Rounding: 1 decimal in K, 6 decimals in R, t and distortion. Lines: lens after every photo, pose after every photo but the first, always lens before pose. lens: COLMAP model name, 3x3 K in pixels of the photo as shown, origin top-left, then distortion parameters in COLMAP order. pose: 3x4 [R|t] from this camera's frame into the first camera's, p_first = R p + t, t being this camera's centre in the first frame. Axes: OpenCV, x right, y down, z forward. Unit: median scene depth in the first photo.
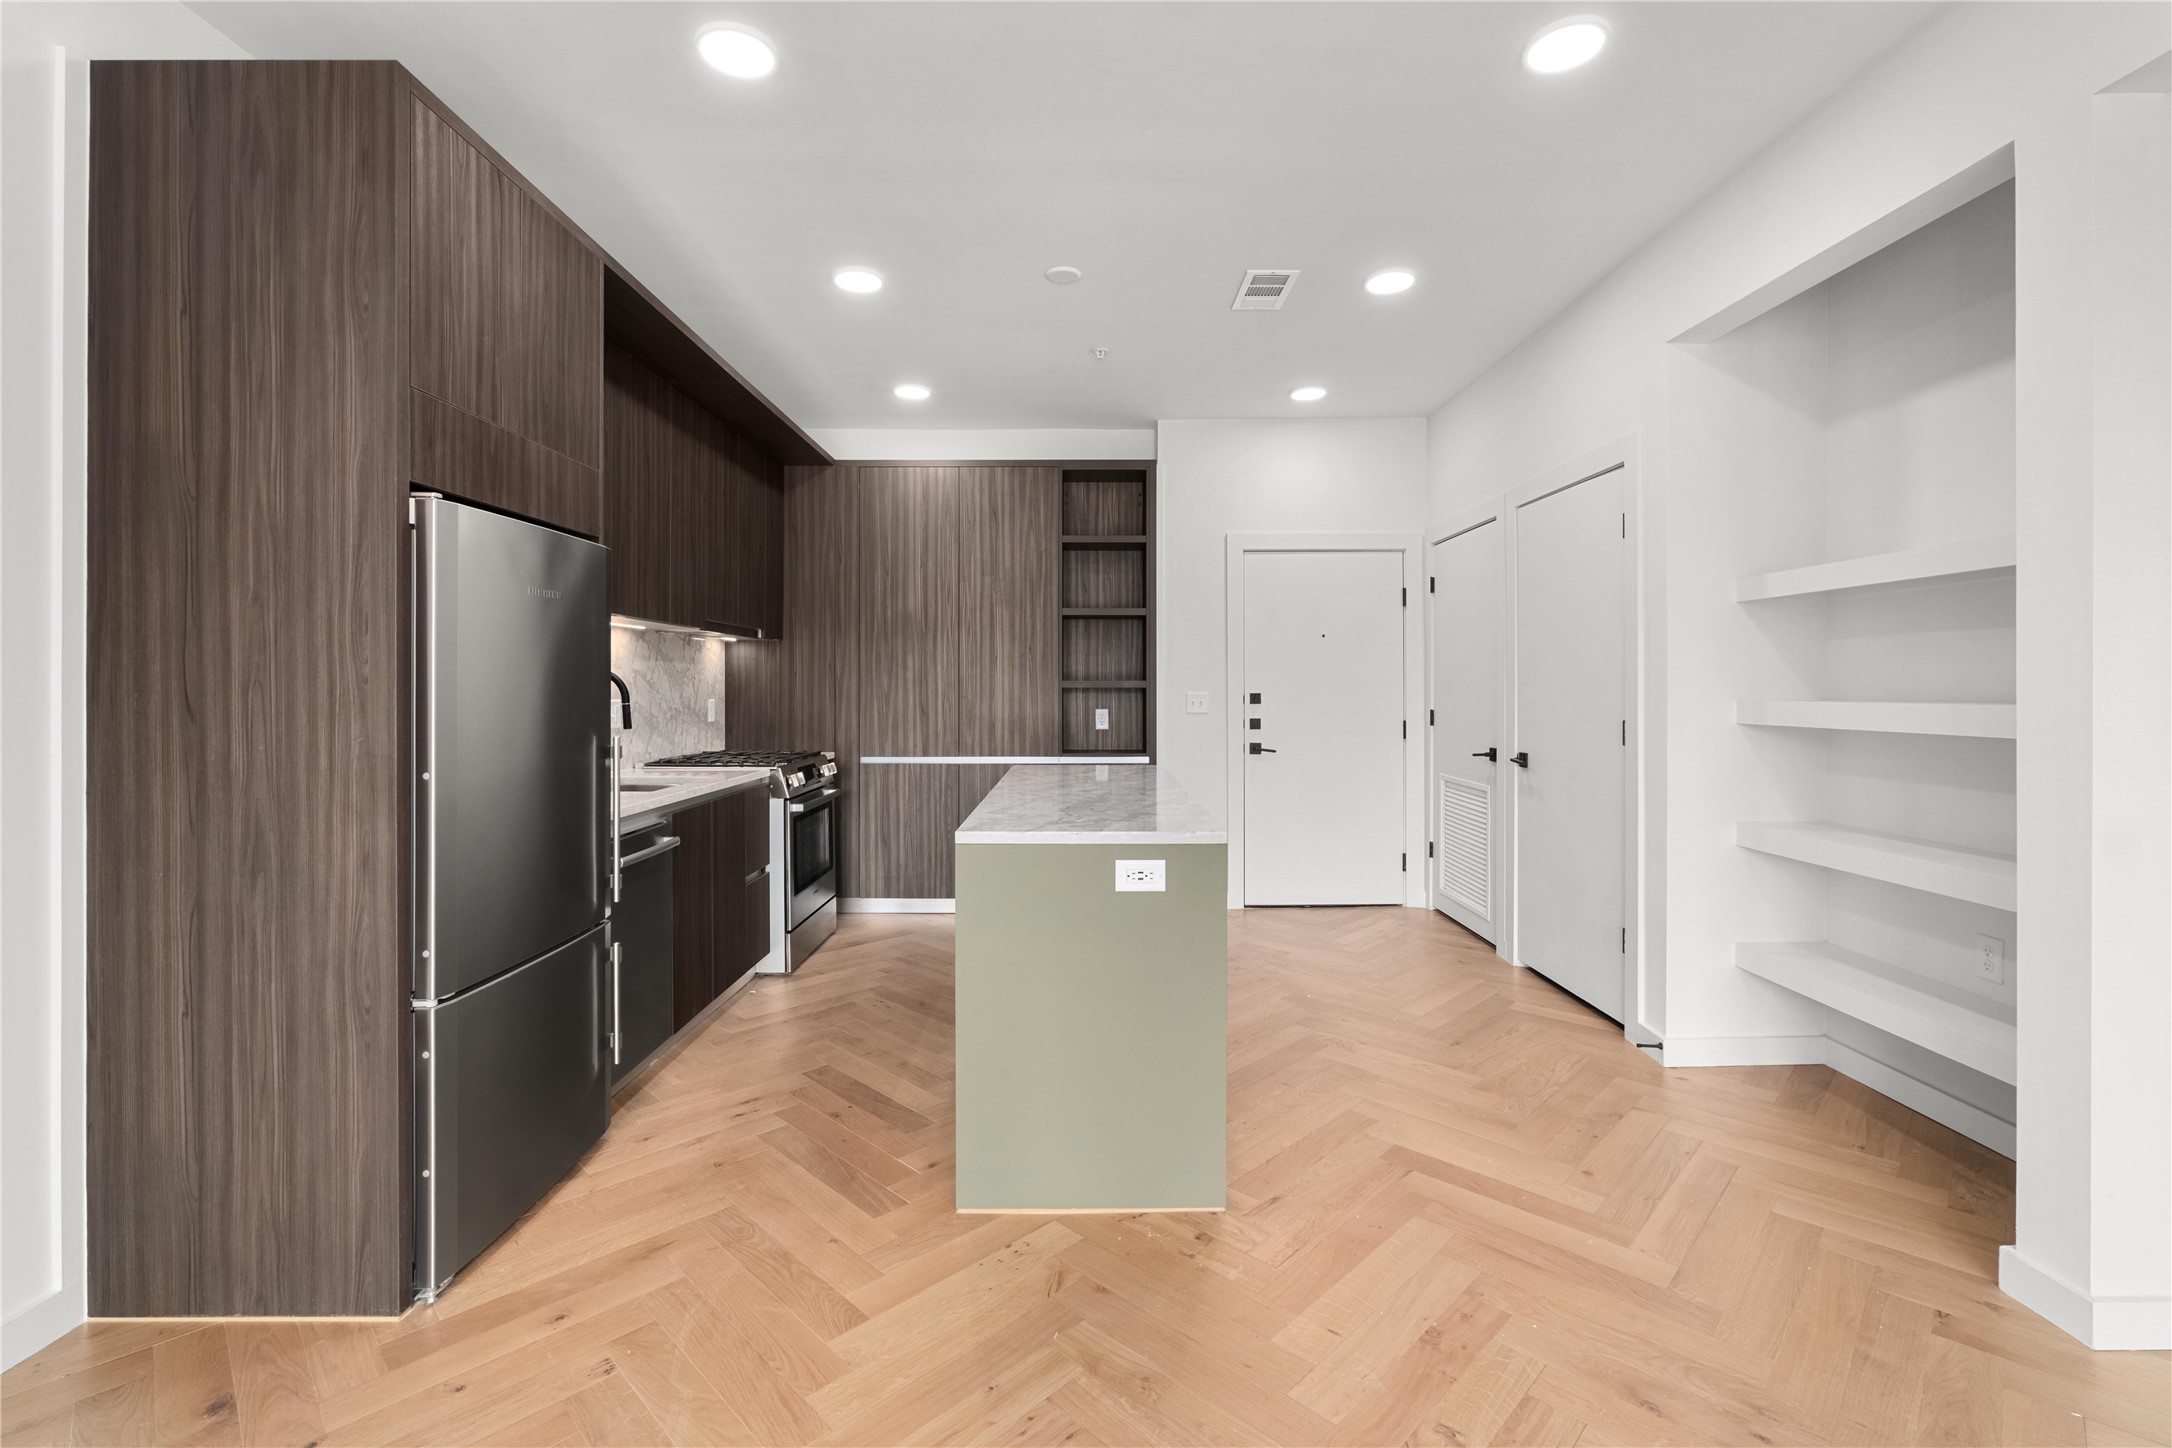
lens RADIAL K [[989.5, 0, 1082.7], [0, 989.5, 709.8], [0, 0, 1]] dist [-0.000941, 0.000573]
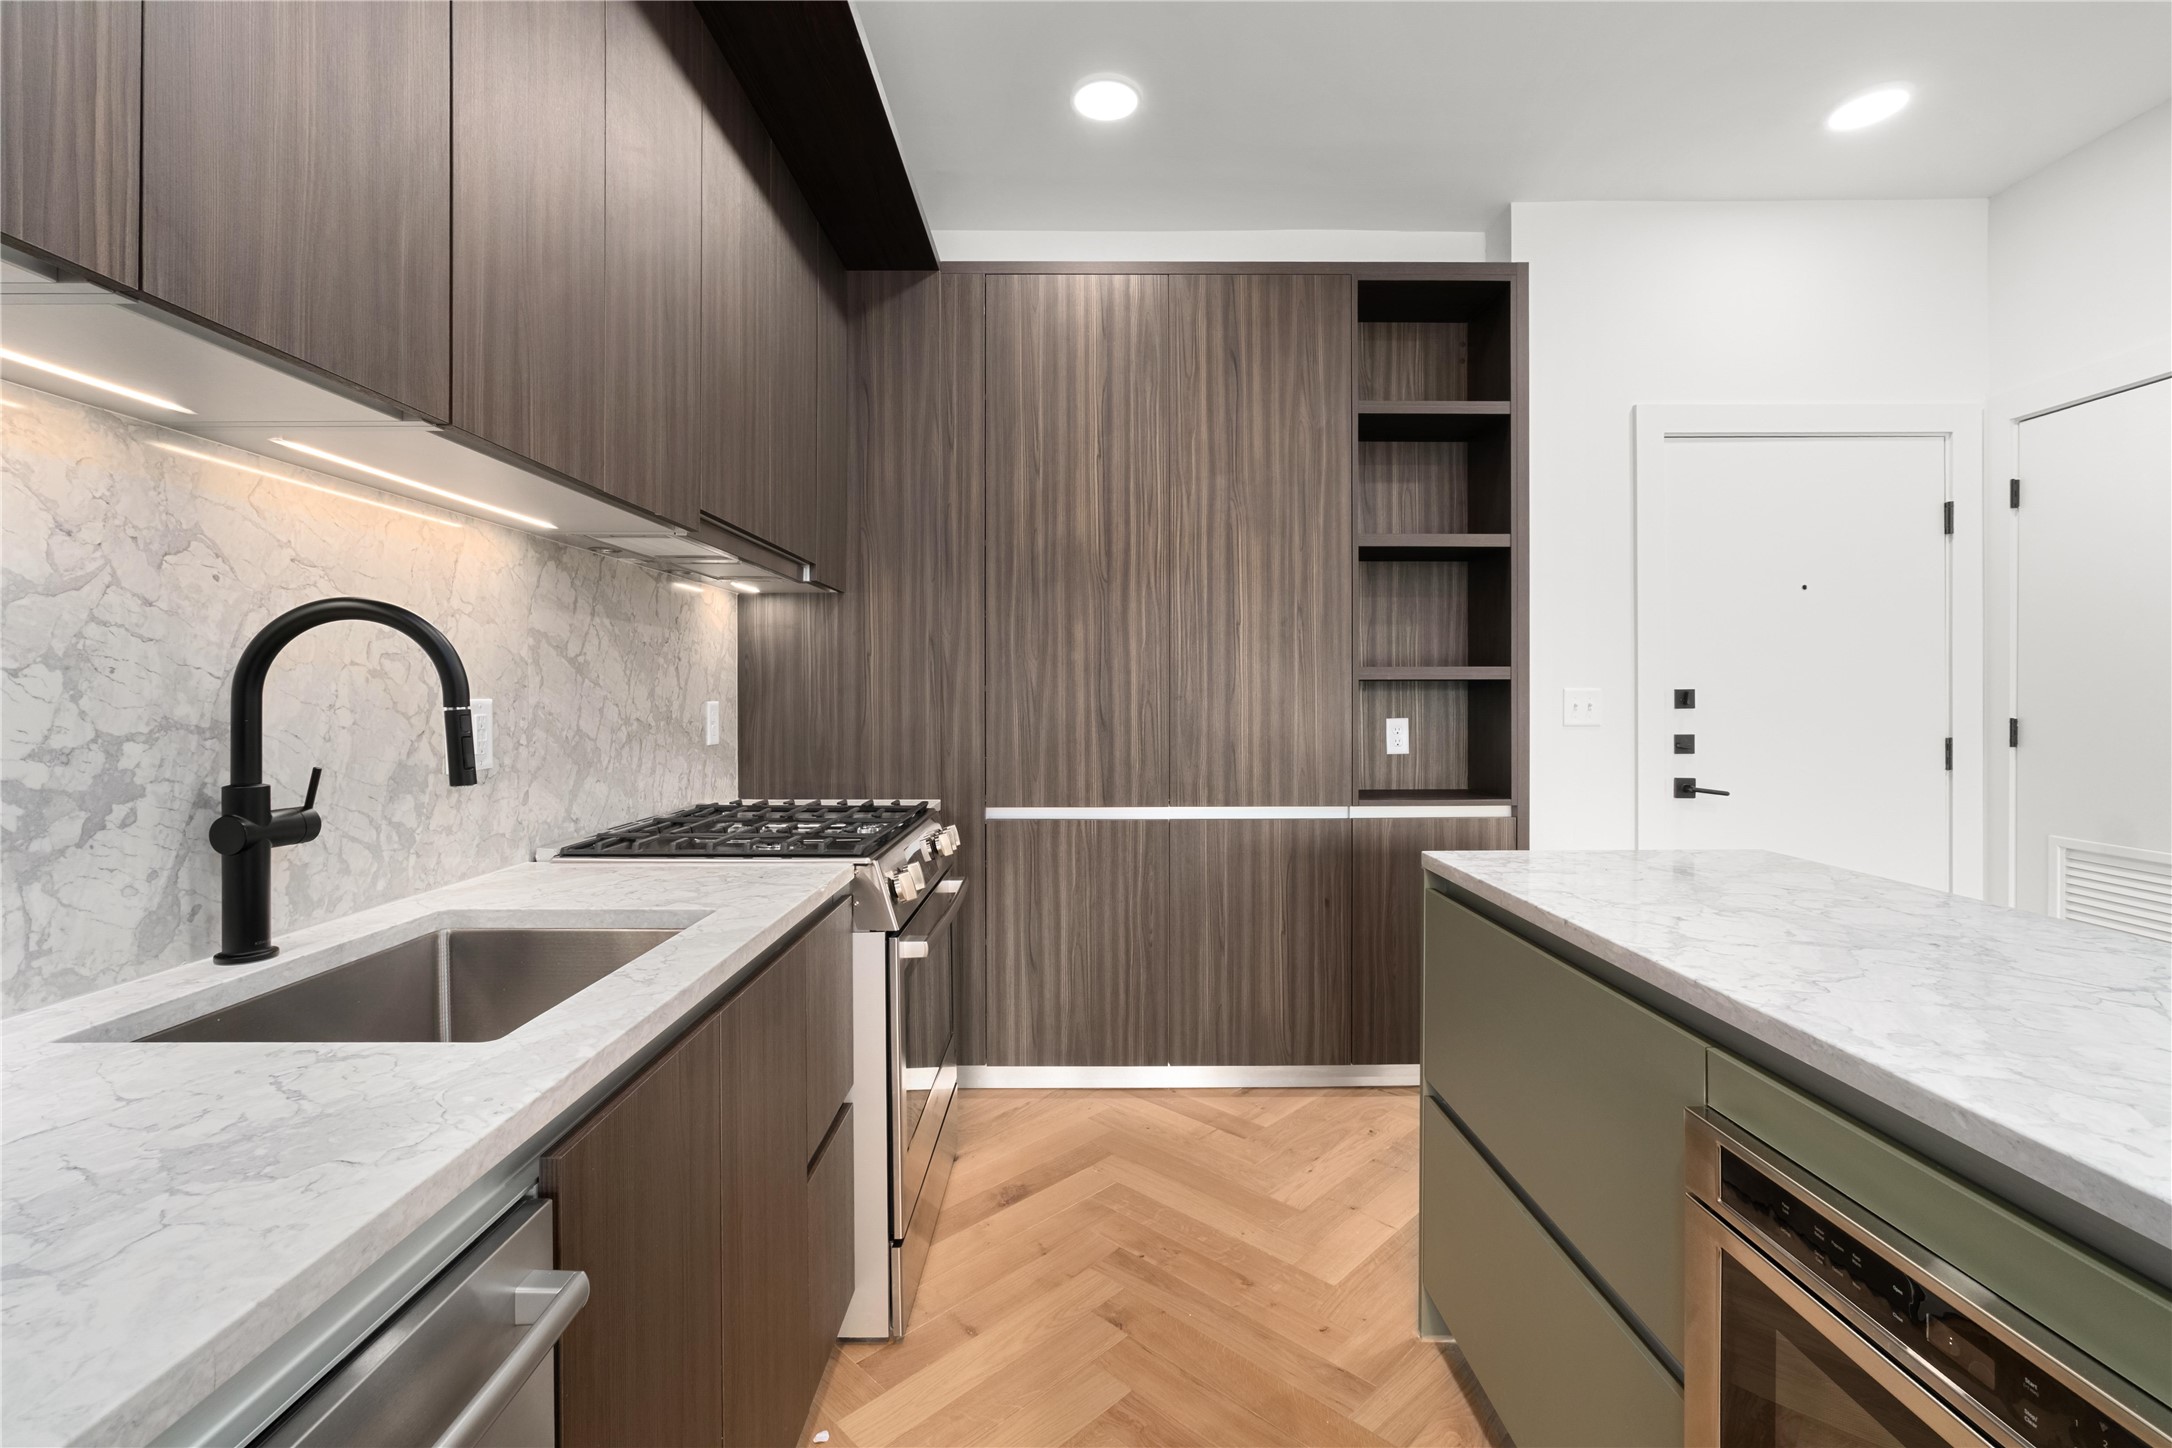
lens RADIAL K [[989.5, 0, 1090.1], [0, 989.5, 713.8], [0, 0, 1]] dist [-0.000941, 0.000573]
pose [[0.999963, -0.002143, 0.008315, -0.173121], [0.002179, 0.999988, -0.004278, -0.001476], [-0.008306, 0.004296, 0.999956, 0.456681]]
